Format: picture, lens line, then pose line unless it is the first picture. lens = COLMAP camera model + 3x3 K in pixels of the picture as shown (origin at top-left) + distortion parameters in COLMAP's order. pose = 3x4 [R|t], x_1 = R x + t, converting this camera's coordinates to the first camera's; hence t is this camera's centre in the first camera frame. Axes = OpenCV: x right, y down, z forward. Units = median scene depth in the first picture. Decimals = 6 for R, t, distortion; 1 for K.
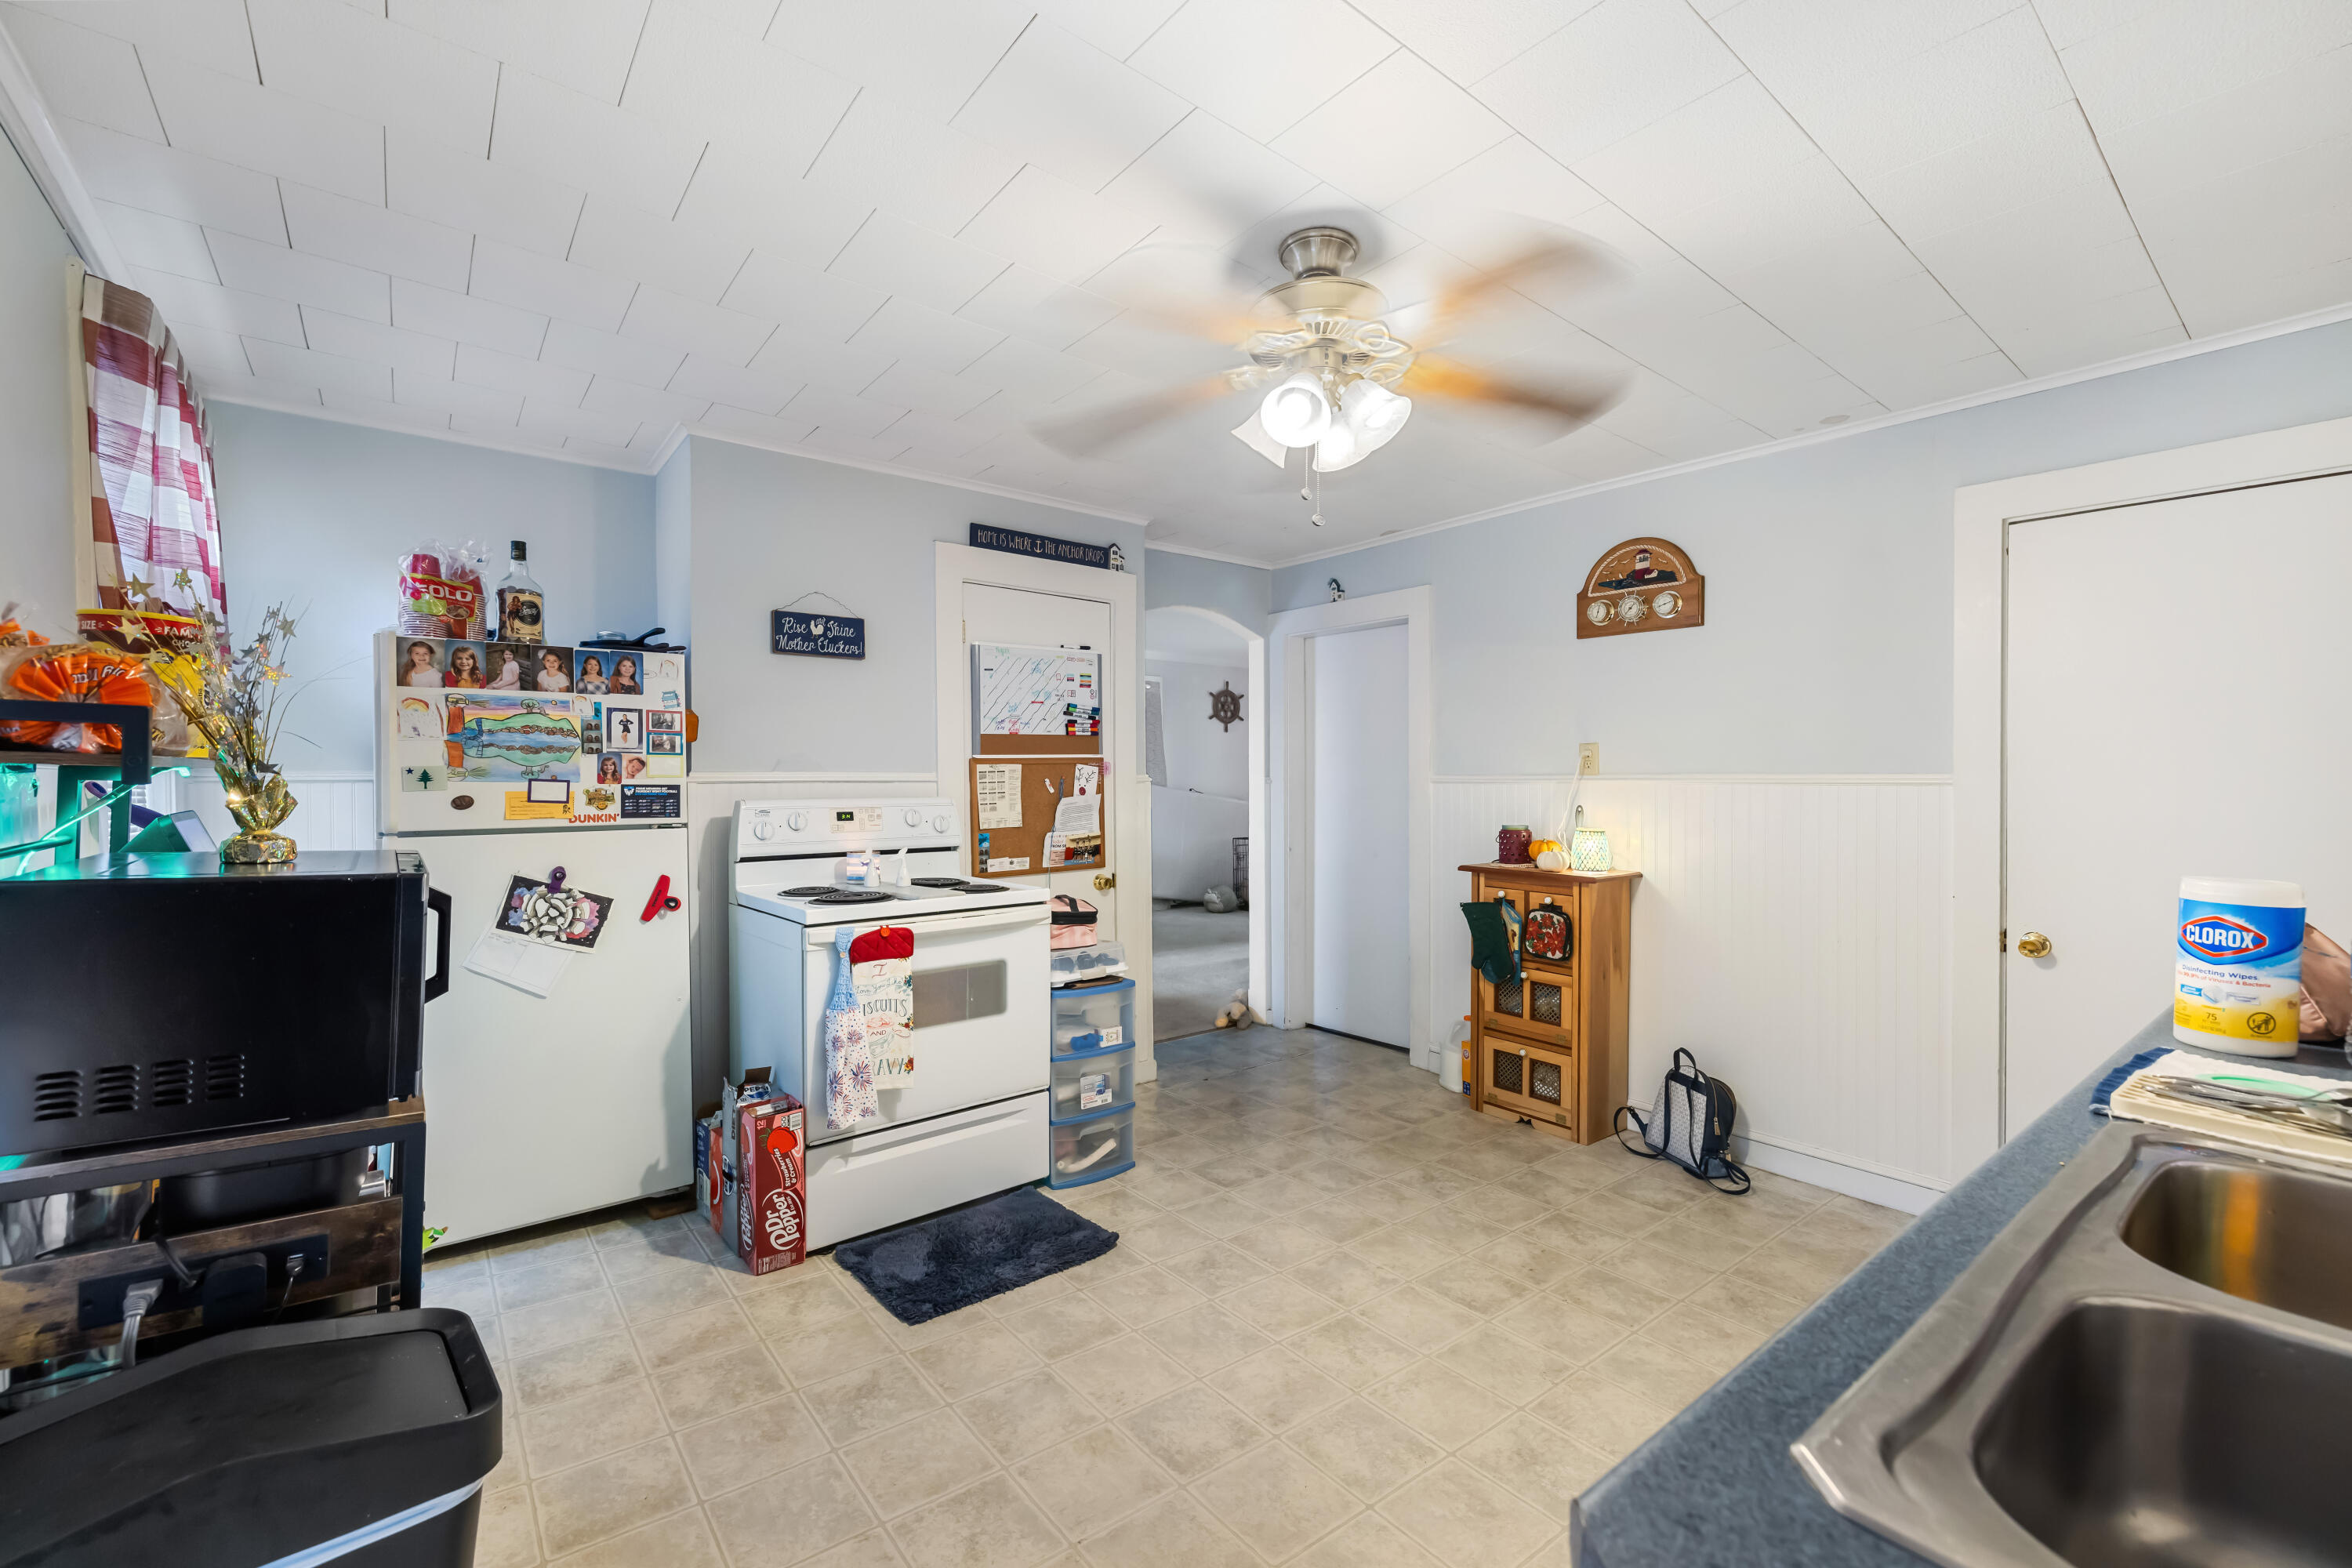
lens RADIAL K [[994.1, 0, 1193.6], [0, 994.1, 782.8], [0, 0, 1]] dist [-0.002193, 0.000120]
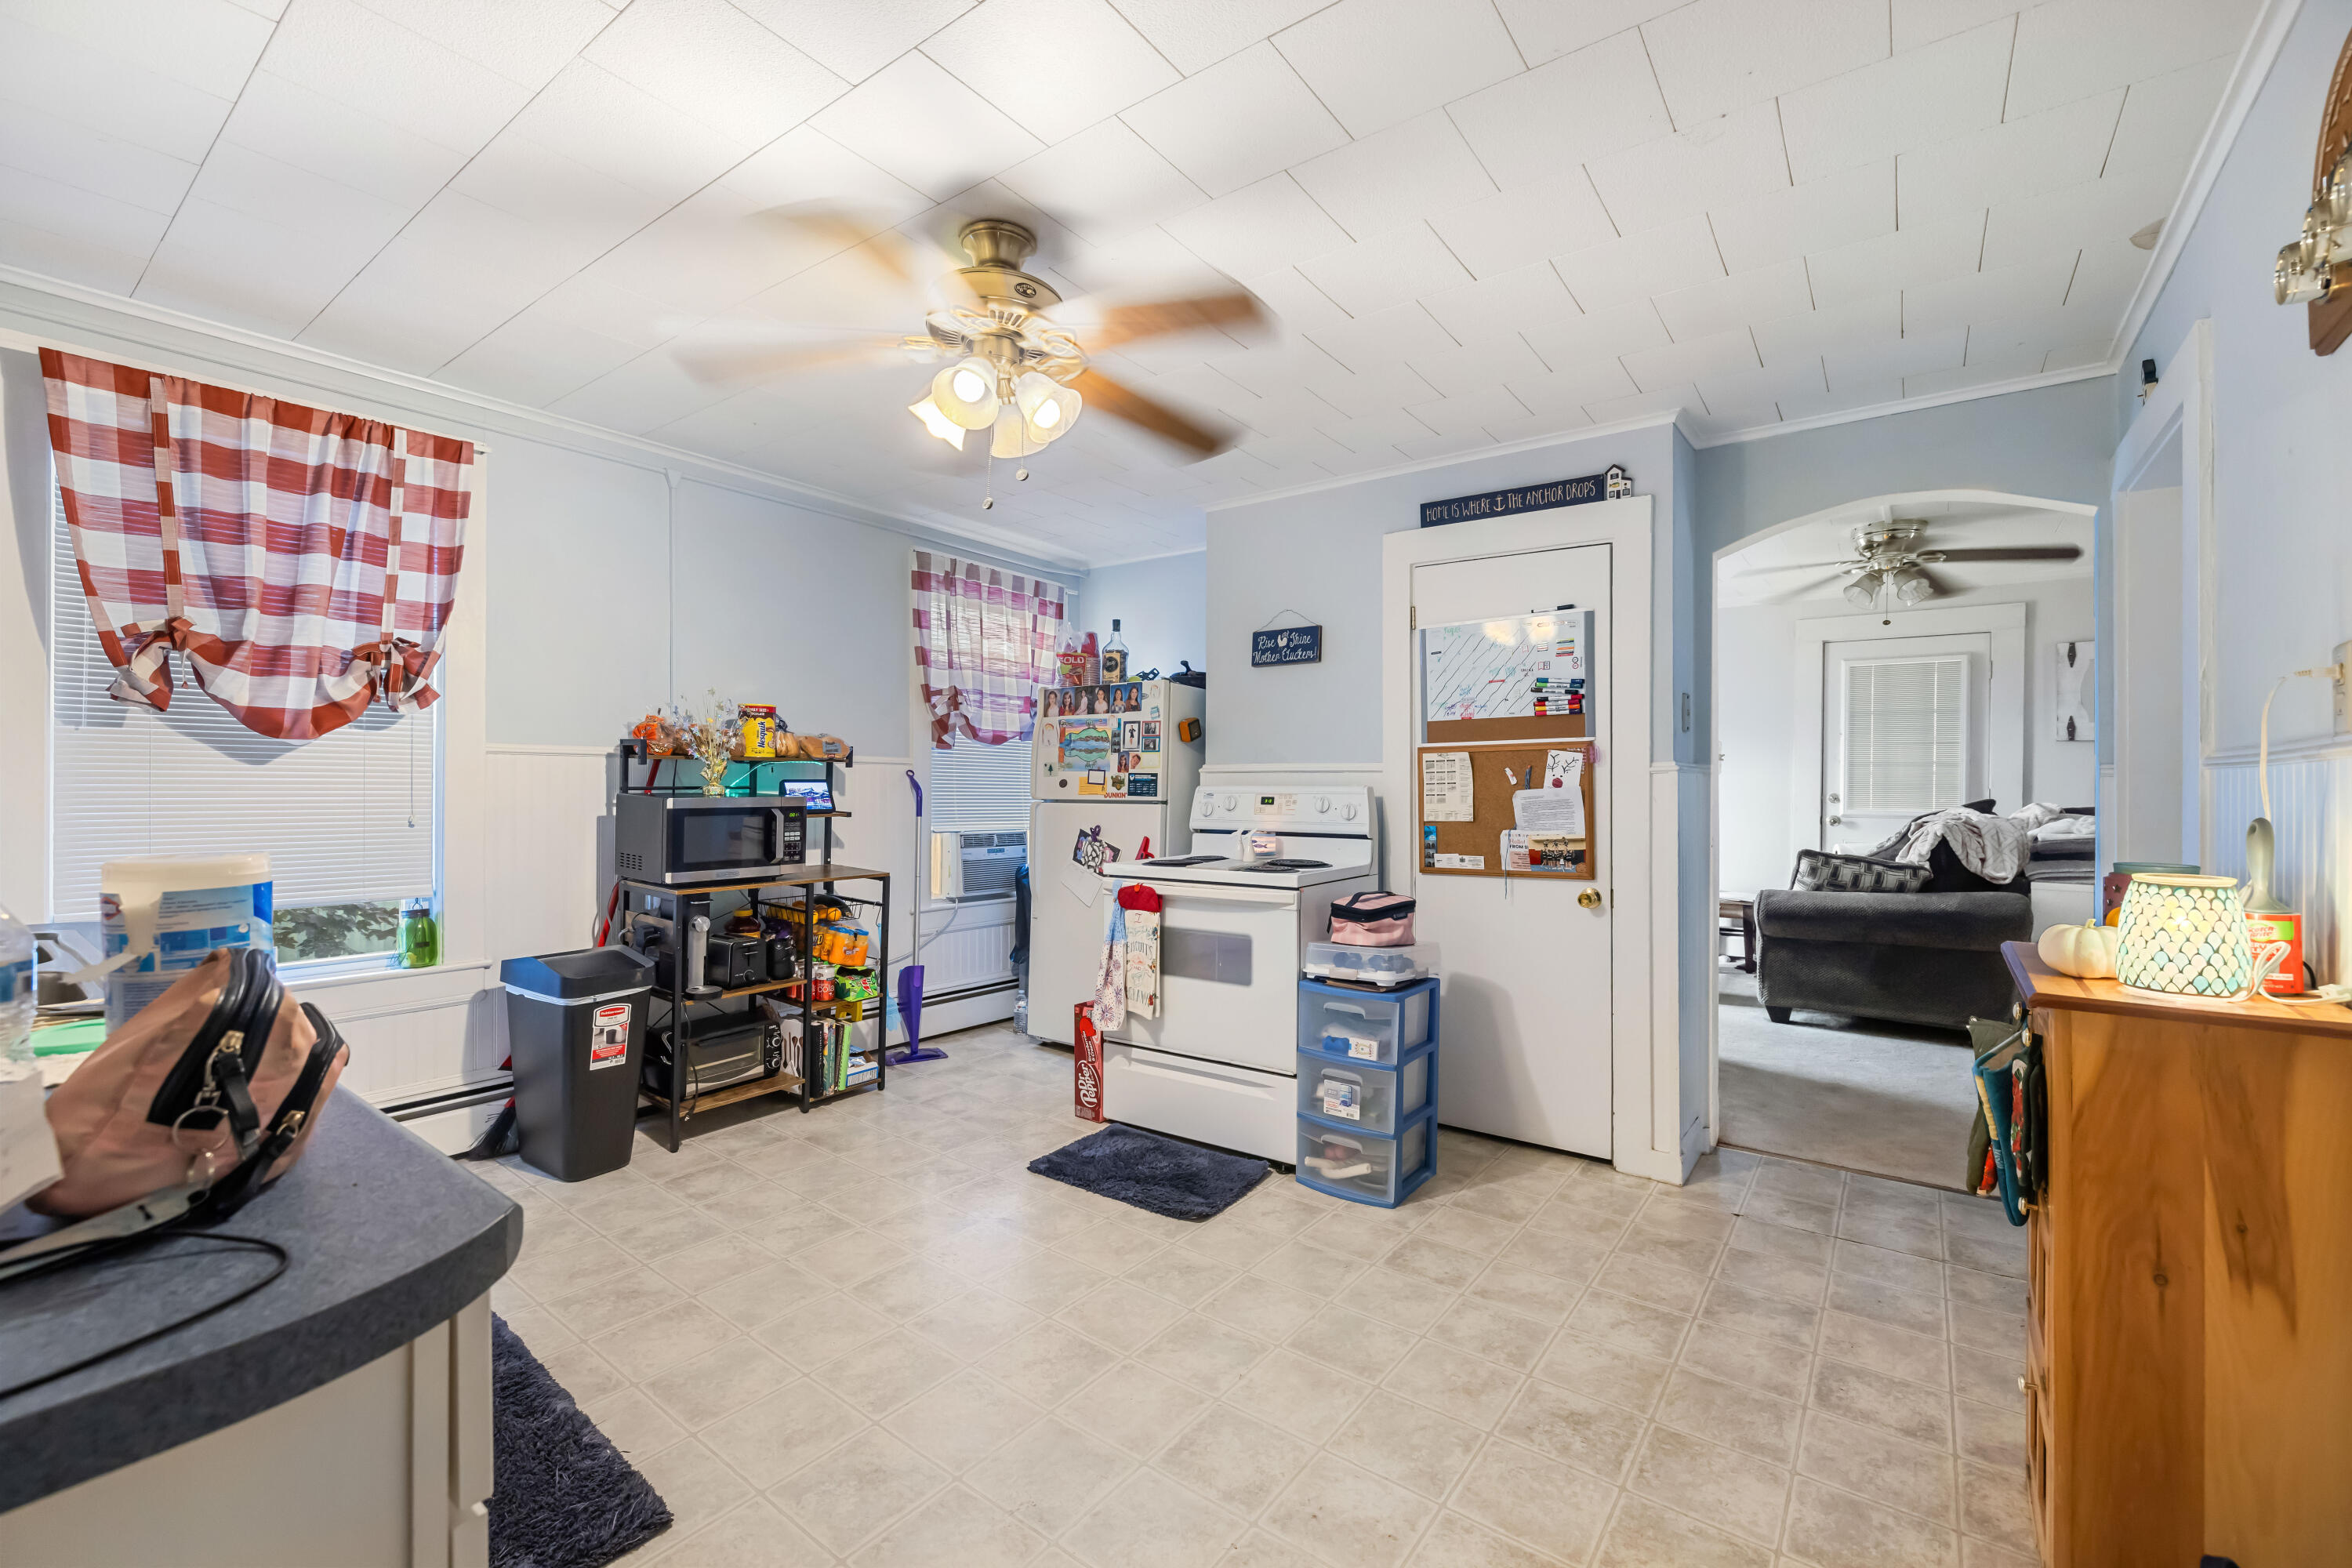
lens RADIAL K [[994.1, 0, 1140.2], [0, 994.1, 779.3], [0, 0, 1]] dist [-0.002193, 0.000120]
pose [[0.225517, -0.002189, -0.974237, 0.737082], [-0.009815, 0.999942, -0.004519, 0.015093], [0.974190, 0.010582, 0.225482, 0.581598]]
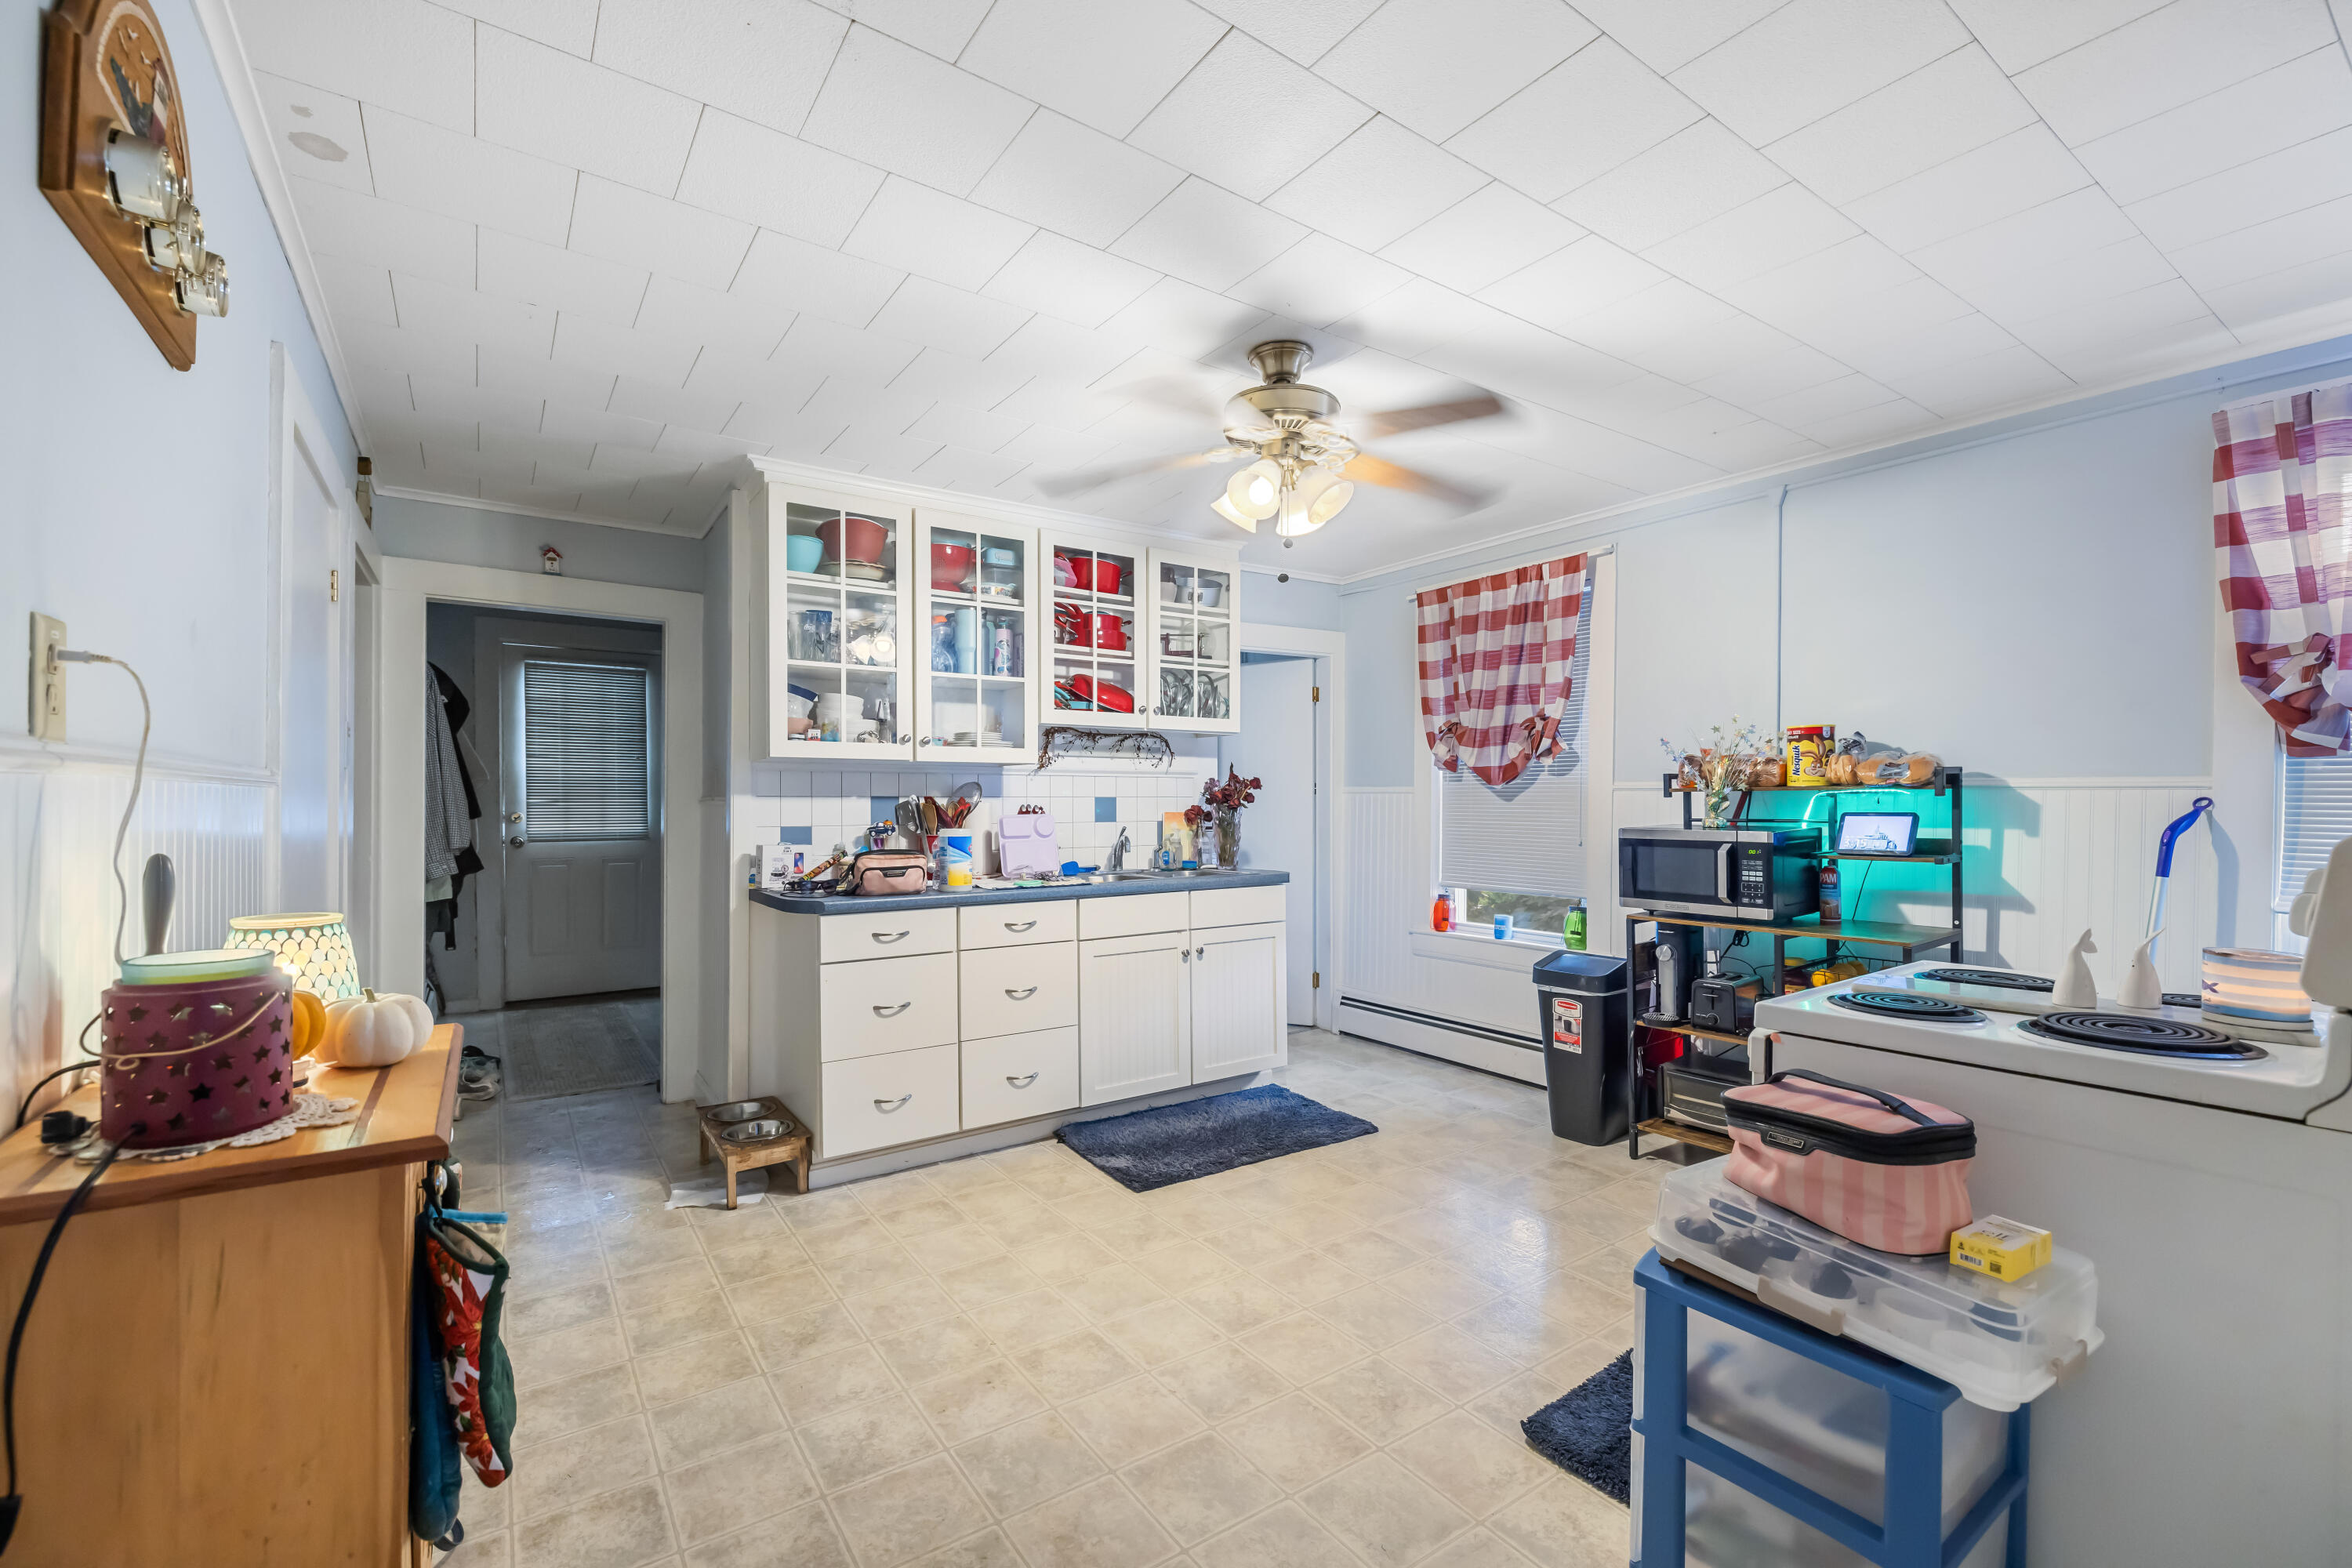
lens RADIAL K [[994.1, 0, 1179.0], [0, 994.1, 800.6], [0, 0, 1]] dist [-0.002193, 0.000120]
pose [[-0.997091, -0.006901, 0.075909, 0.097684], [-0.006787, 0.999975, 0.001760, 0.005966], [-0.075919, 0.001240, -0.997113, 1.416540]]
